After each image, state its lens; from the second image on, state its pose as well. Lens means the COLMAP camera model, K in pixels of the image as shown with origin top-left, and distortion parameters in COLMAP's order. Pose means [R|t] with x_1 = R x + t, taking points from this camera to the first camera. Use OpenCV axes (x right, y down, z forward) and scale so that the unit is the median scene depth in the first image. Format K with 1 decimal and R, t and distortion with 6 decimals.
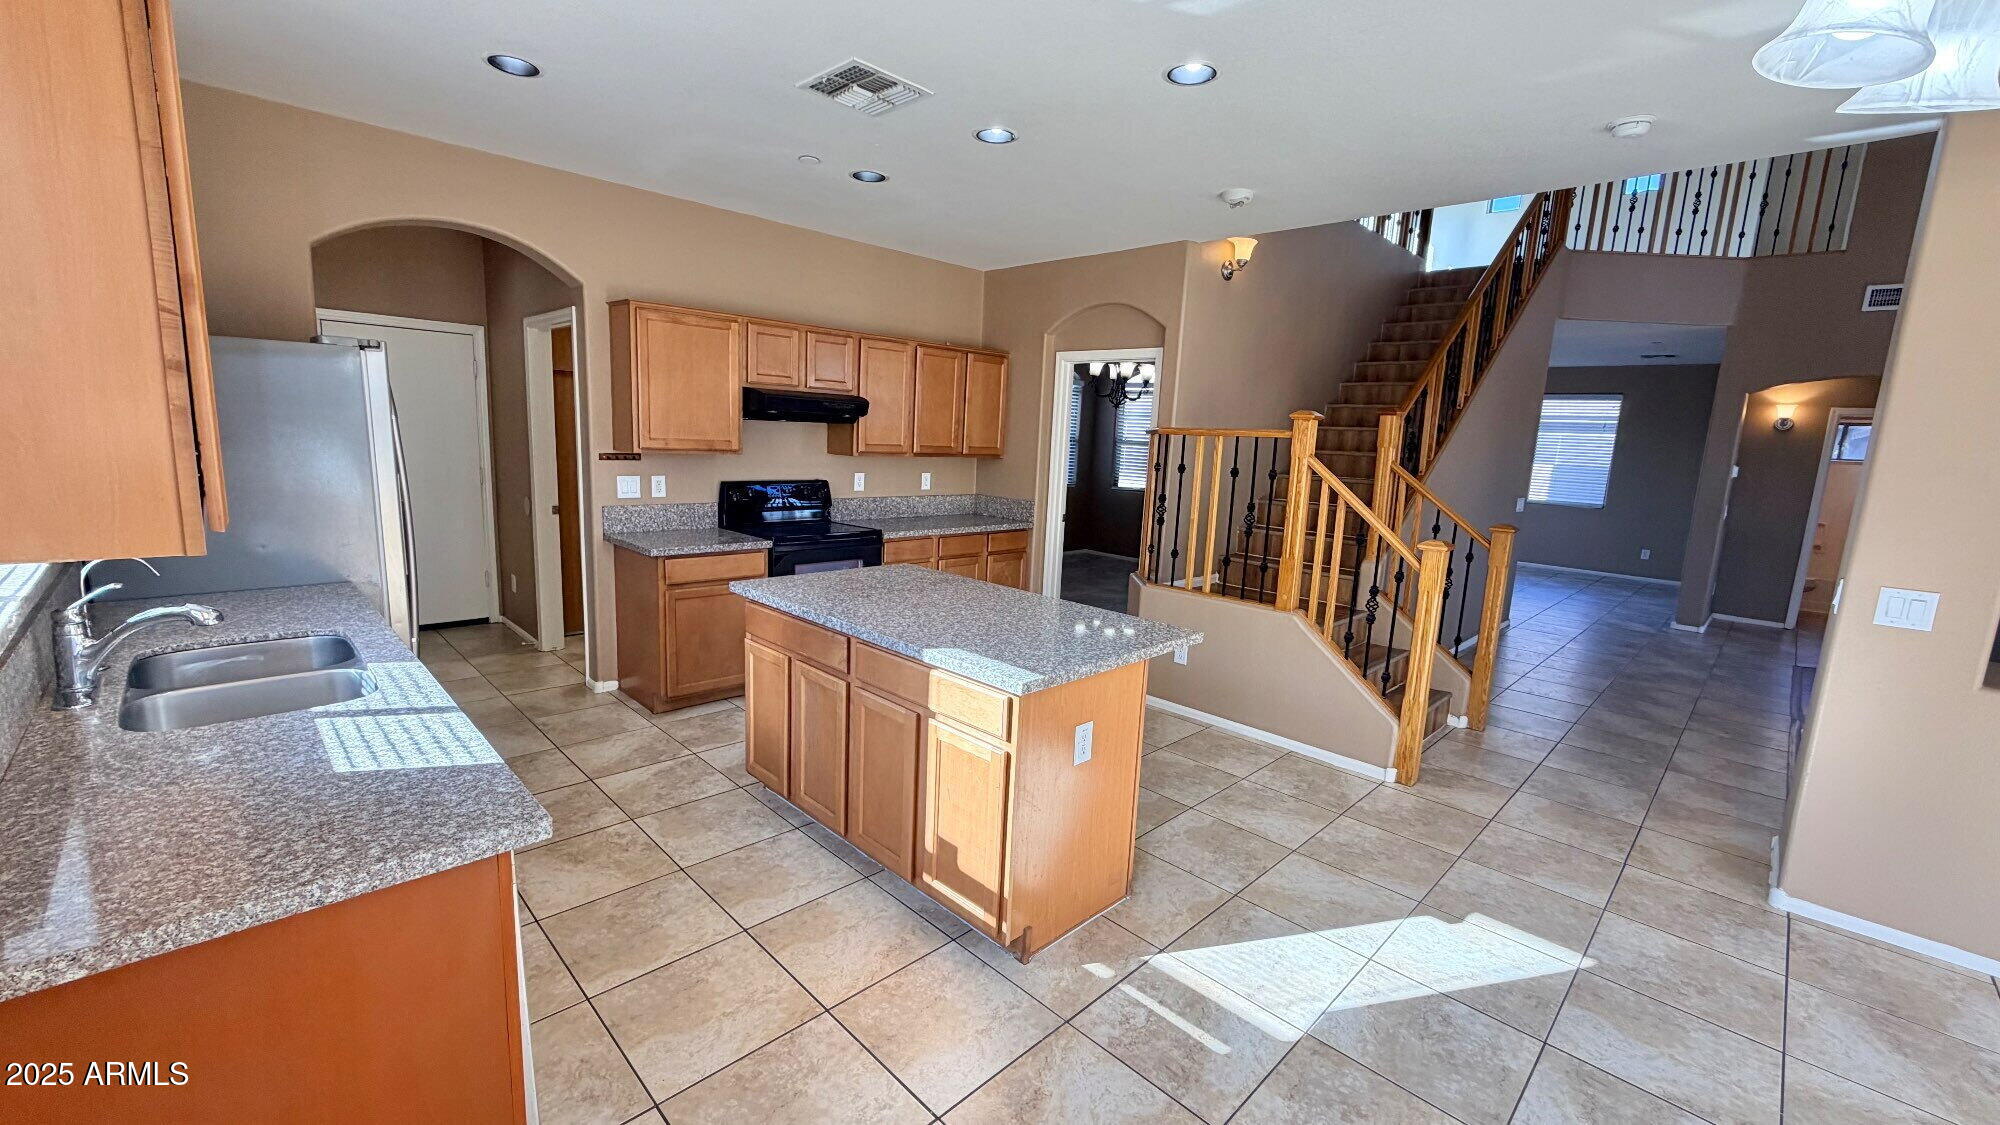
lens RADIAL K [[797.9, 0, 992.8], [0, 797.9, 563.0], [0, 0, 1]] dist [-0.002125, -0.000005]
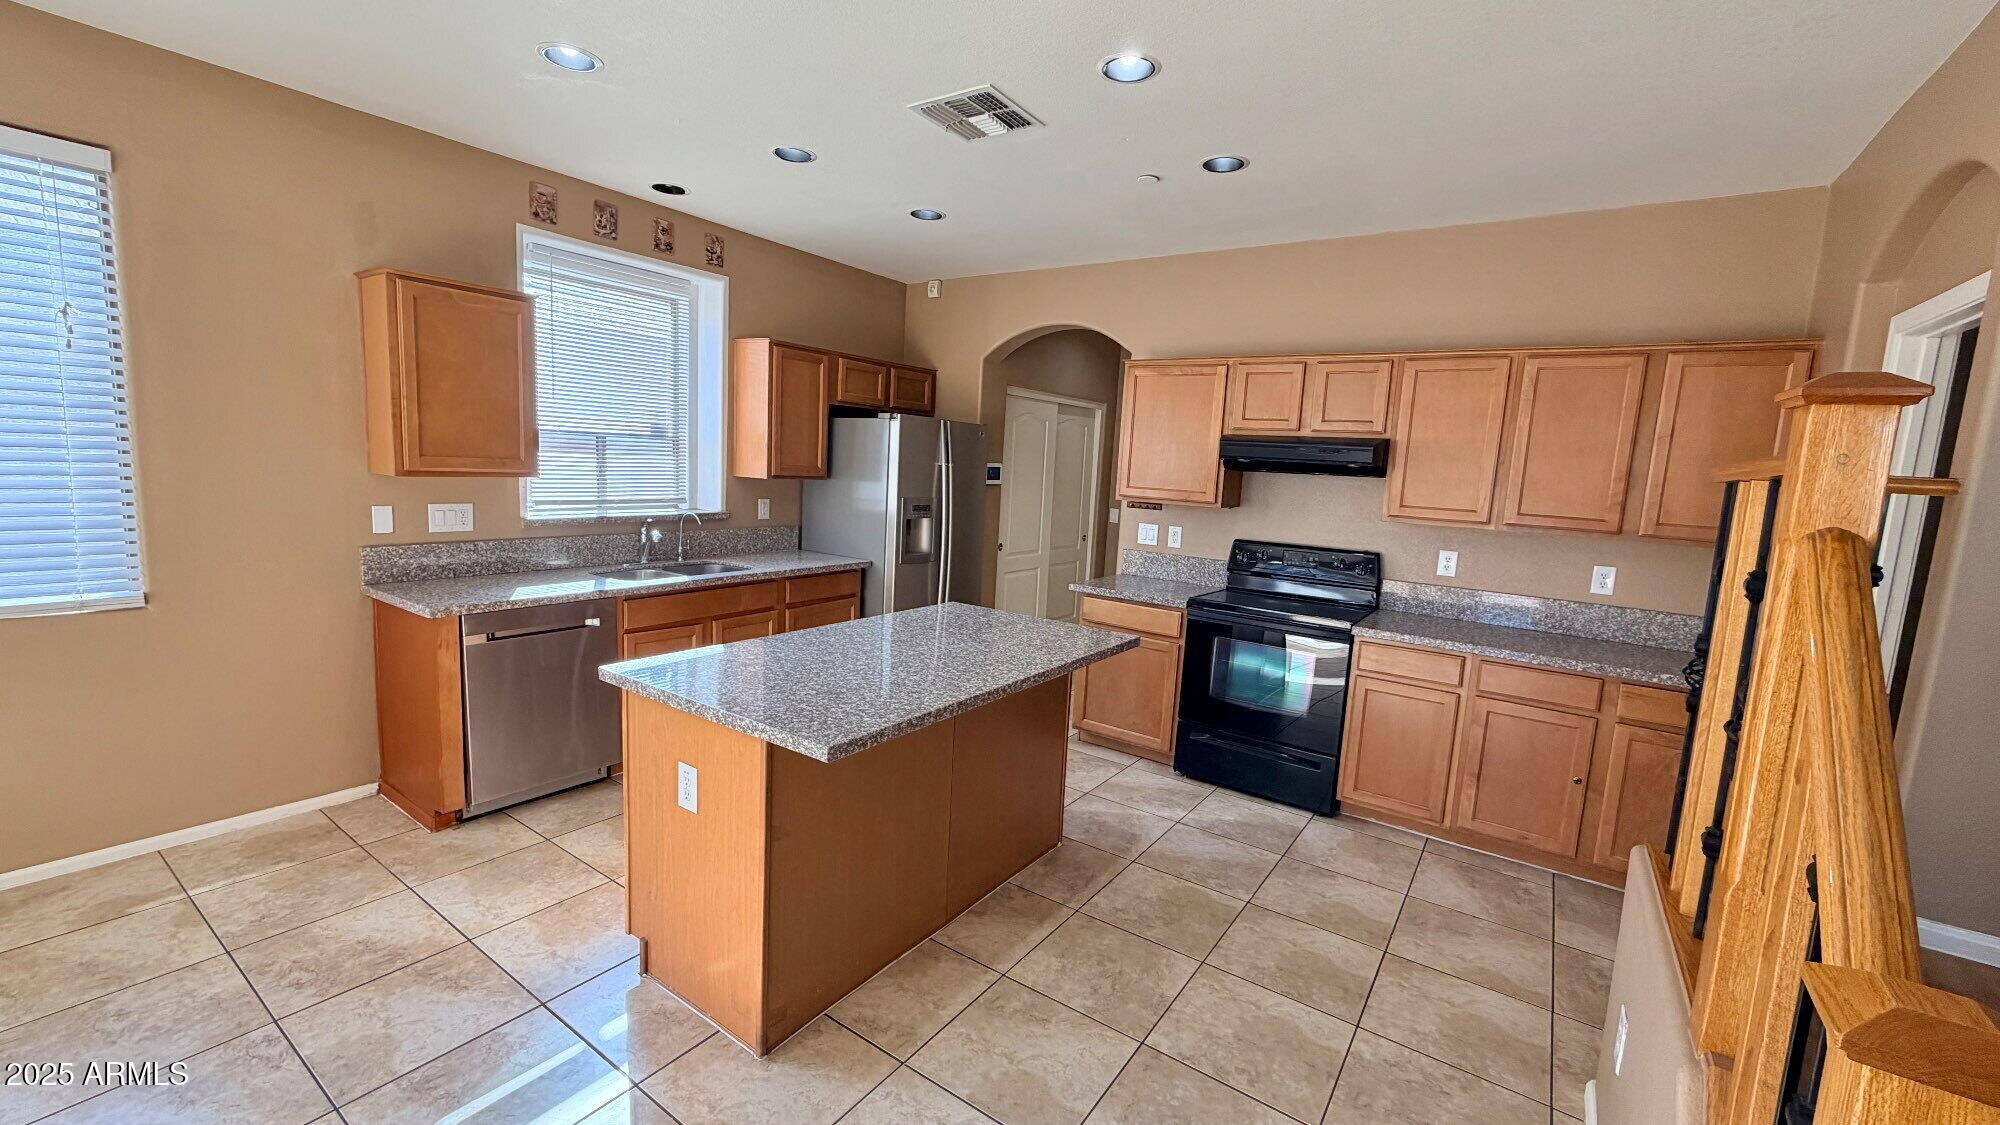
lens RADIAL K [[797.9, 0, 997.6], [0, 797.9, 564.2], [0, 0, 1]] dist [-0.002125, -0.000005]
pose [[0.187655, 0.092178, -0.977900, 0.522790], [-0.203509, 0.977632, 0.053100, -0.067893], [0.960921, 0.189047, 0.202217, 0.567526]]
